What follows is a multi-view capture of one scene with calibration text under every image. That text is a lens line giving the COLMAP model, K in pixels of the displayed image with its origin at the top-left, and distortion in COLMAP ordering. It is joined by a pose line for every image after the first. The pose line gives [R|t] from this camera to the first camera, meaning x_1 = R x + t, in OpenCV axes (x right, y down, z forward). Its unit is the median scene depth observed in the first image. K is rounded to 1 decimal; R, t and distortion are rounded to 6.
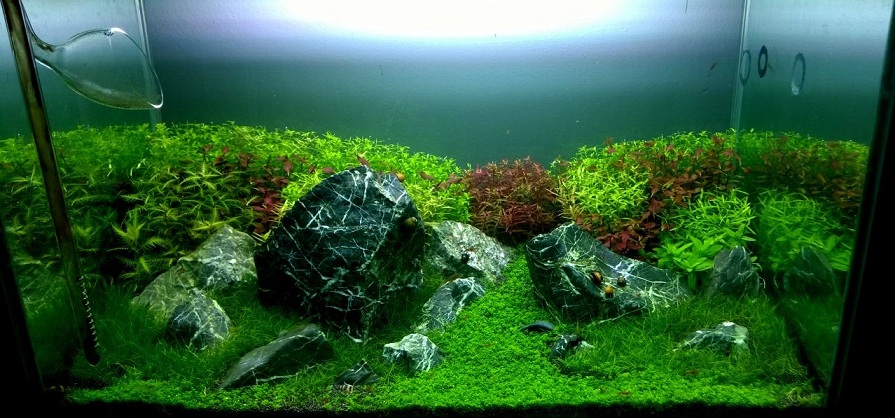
lens RADIAL K [[498.5, 0, 461.3], [0, 498.5, 168.3], [0, 0, 1]] dist [-0.089952, 0.000263]
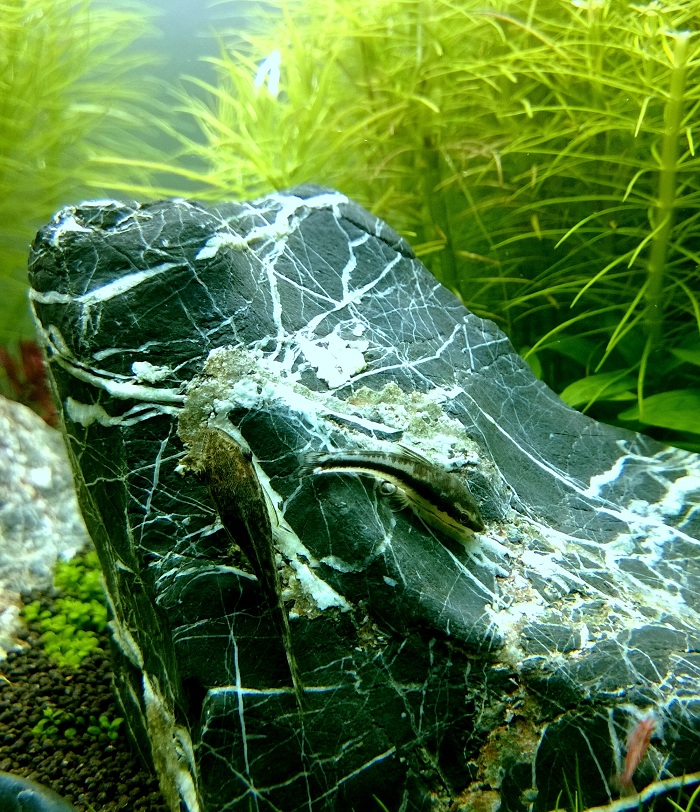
lens RADIAL K [[1195.0, 0, 350.5], [0, 1195.0, 346.6], [0, 0, 1]] dist [0.270203, 0.015788]
pose [[0.990604, 0.066575, 0.119461, 0.207942], [-0.054971, 0.993674, -0.097929, 0.227749], [-0.125225, 0.090442, 0.987997, 0.688559]]
